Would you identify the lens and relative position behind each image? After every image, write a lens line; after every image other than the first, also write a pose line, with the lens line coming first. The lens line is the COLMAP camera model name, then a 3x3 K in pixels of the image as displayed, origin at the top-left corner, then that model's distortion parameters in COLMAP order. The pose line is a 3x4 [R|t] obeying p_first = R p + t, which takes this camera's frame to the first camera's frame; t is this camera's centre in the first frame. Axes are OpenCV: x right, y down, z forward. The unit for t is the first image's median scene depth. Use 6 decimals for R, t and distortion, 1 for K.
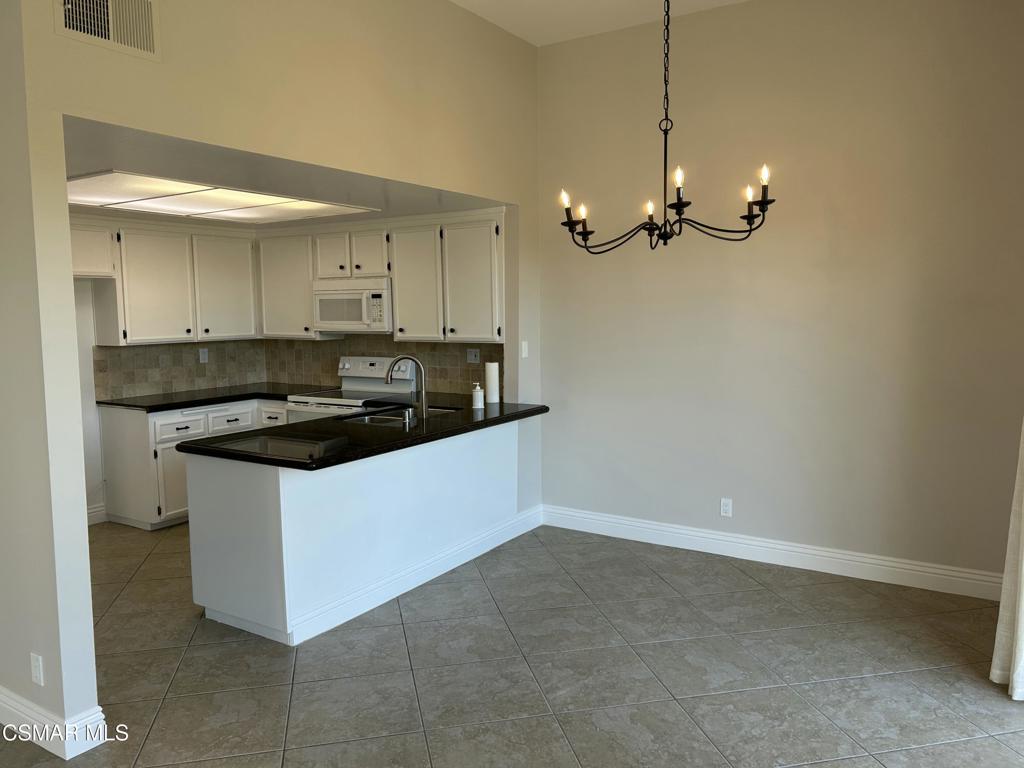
lens RADIAL K [[766.6, 0, 511.4], [0, 766.6, 381.1], [0, 0, 1]] dist [0.082833, -0.098236]
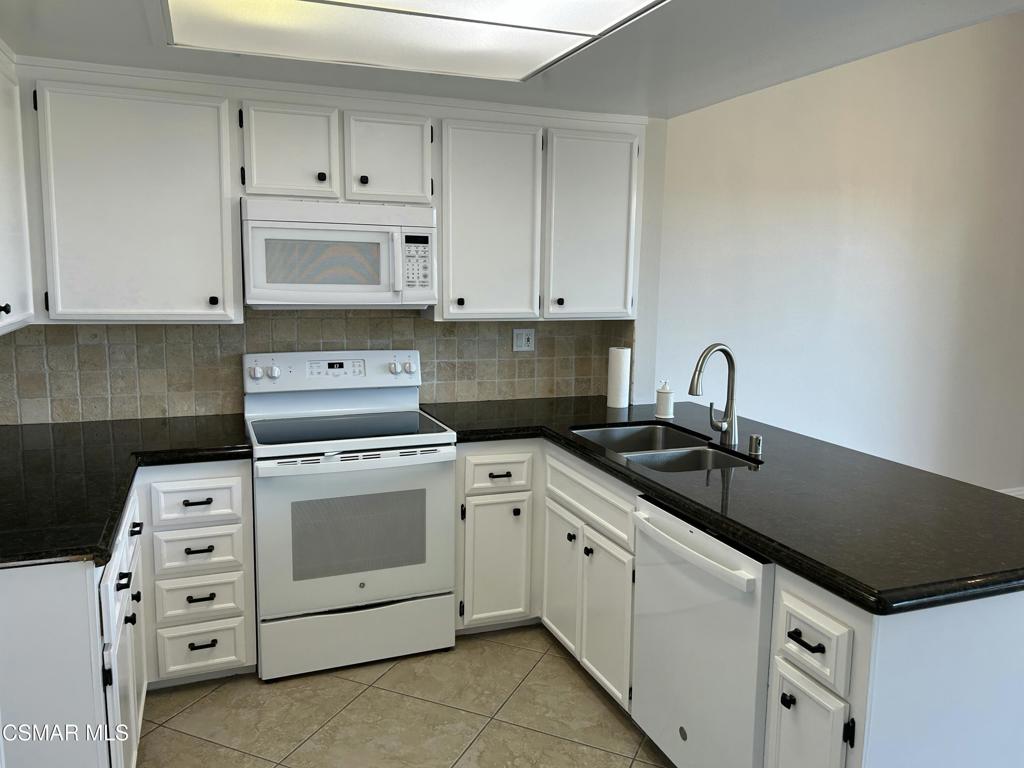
lens RADIAL K [[766.6, 0, 513.6], [0, 766.6, 377.2], [0, 0, 1]] dist [0.082833, -0.098236]
pose [[0.599724, -0.089071, 0.795234, -0.572963], [0.055103, 0.996024, 0.070005, -0.047261], [-0.798308, 0.001836, 0.602247, 0.613131]]
